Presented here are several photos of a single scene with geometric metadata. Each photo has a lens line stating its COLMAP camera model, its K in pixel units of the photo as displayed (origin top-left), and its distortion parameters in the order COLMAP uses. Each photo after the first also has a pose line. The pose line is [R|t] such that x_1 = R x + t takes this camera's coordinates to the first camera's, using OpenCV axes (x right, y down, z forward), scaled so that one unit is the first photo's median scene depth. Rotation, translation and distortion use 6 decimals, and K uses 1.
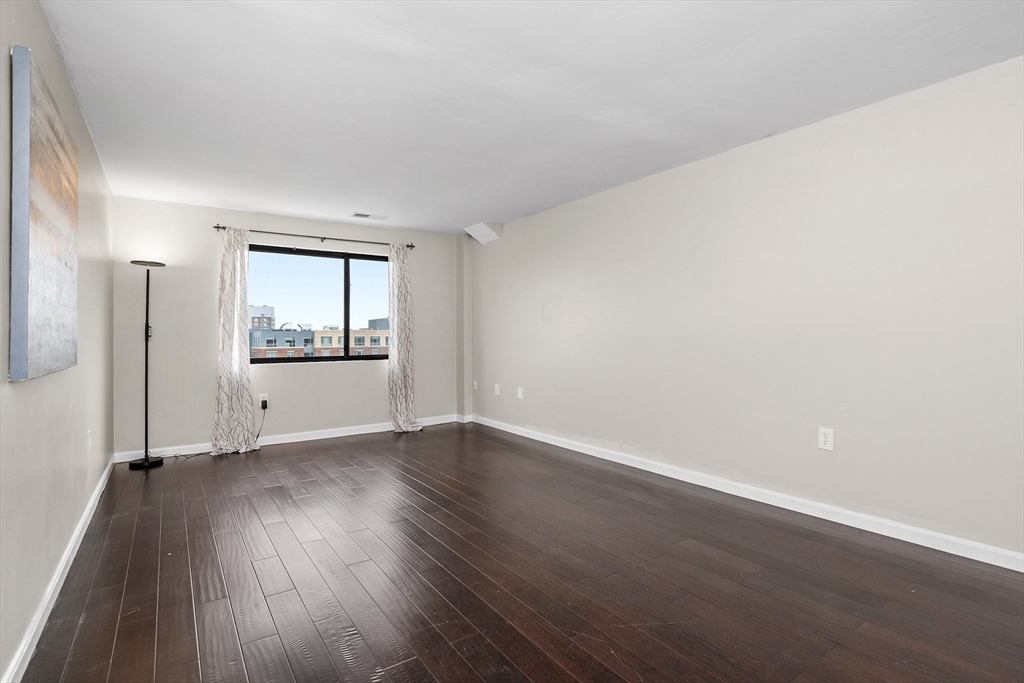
lens RADIAL K [[487.4, 0, 502.7], [0, 487.4, 336.4], [0, 0, 1]] dist [-0.007729, 0.000062]
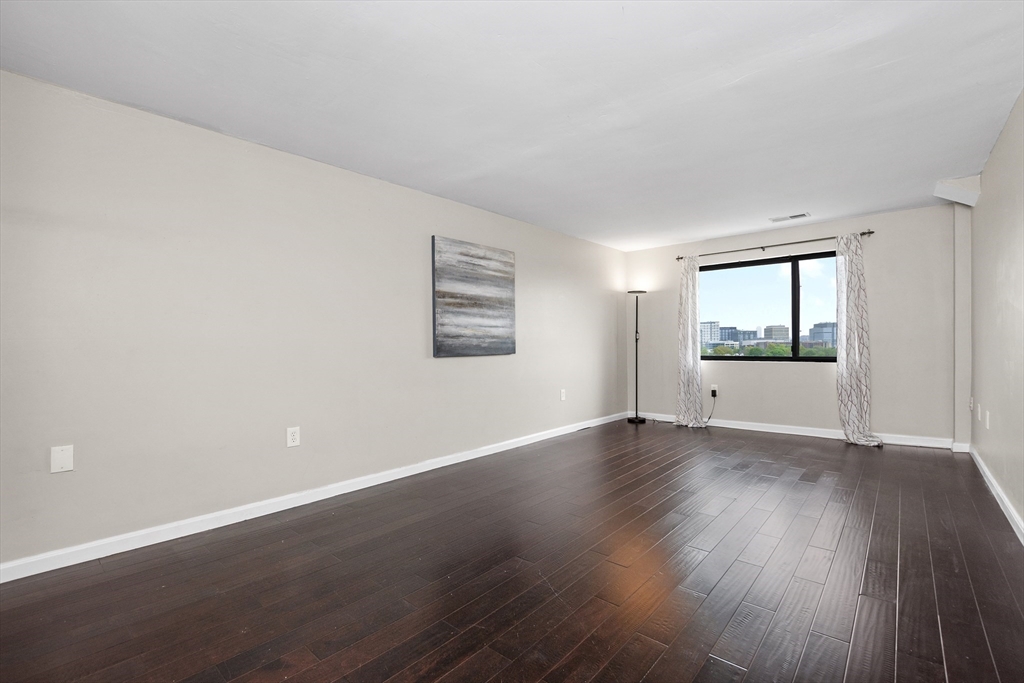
lens RADIAL K [[454.0, 0, 517.5], [0, 454.0, 349.7], [0, 0, 1]] dist [-0.017764, 0.004376]
pose [[0.265593, 0.017361, -0.963929, 0.487055], [0.008860, 0.999752, 0.020448, 0.001025], [0.964045, -0.013972, 0.265373, 0.212866]]
